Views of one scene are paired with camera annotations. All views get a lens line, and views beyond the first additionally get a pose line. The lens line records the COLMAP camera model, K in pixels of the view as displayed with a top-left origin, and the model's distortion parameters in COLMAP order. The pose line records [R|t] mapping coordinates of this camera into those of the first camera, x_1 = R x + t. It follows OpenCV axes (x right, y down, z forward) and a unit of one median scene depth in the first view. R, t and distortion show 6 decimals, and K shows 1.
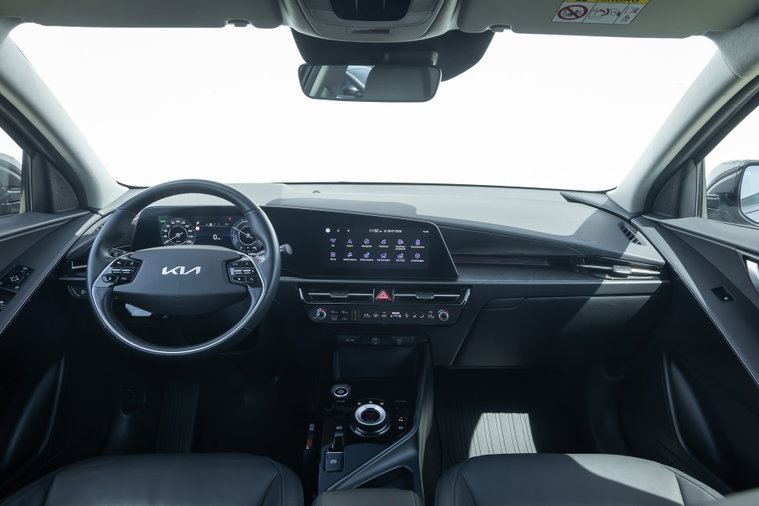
lens RADIAL K [[515.4, 0, 379.5], [0, 515.4, 253.0], [0, 0, 1]] dist [0.018693, -0.000645]
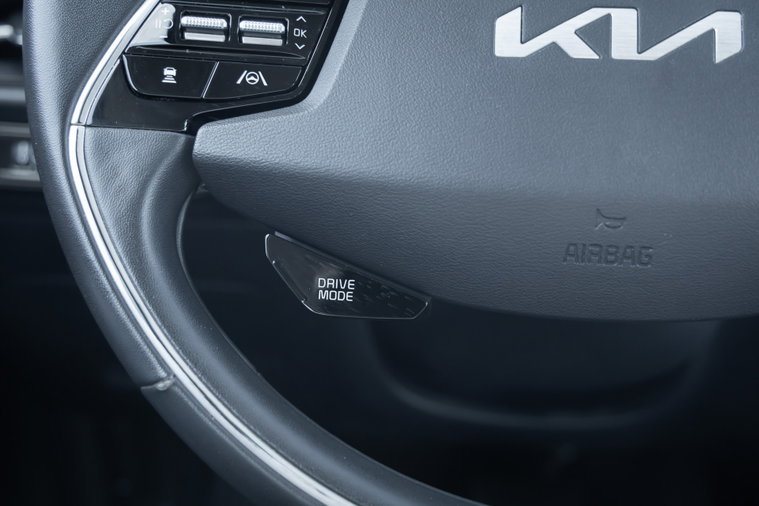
lens RADIAL K [[980.5, 0, 379.5], [0, 980.5, 253.0], [0, 0, 1]] dist [0.027343, 0.002030]
pose [[0.994875, 0.039061, -0.093266, -0.353164], [-0.024040, 0.987296, 0.157060, 0.044759], [0.098216, -0.154013, 0.983175, 0.581484]]
